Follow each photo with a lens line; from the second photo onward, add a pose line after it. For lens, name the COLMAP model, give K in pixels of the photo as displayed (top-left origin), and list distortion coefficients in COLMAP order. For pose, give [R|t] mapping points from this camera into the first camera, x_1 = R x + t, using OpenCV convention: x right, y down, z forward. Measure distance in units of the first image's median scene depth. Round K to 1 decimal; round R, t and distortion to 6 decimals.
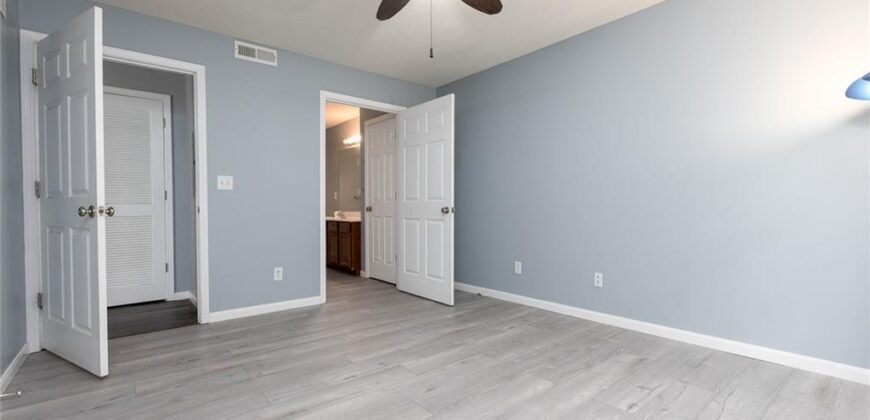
lens RADIAL K [[384.0, 0, 437.8], [0, 384.0, 211.6], [0, 0, 1]] dist [0.002104, 0.000287]
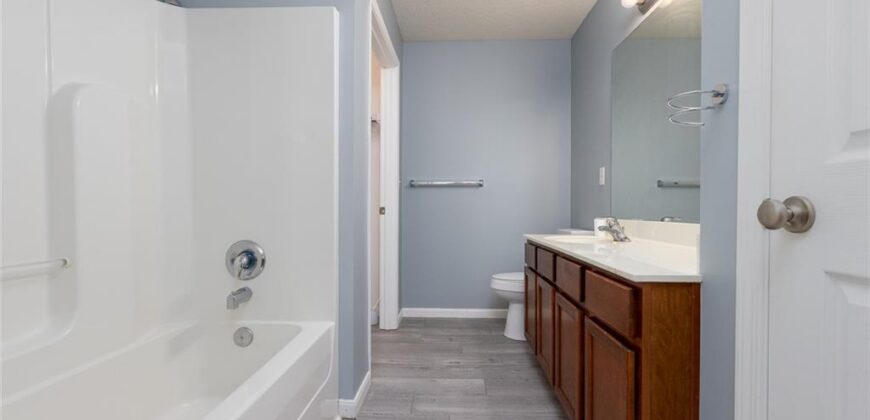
lens RADIAL K [[384.0, 0, 437.8], [0, 384.0, 211.6], [0, 0, 1]] dist [0.002104, 0.000287]
pose [[0.744598, 0.014204, -0.667362, -0.144132], [-0.015762, 0.999869, 0.003695, -0.005747], [0.667327, 0.007768, 0.744724, 0.656120]]
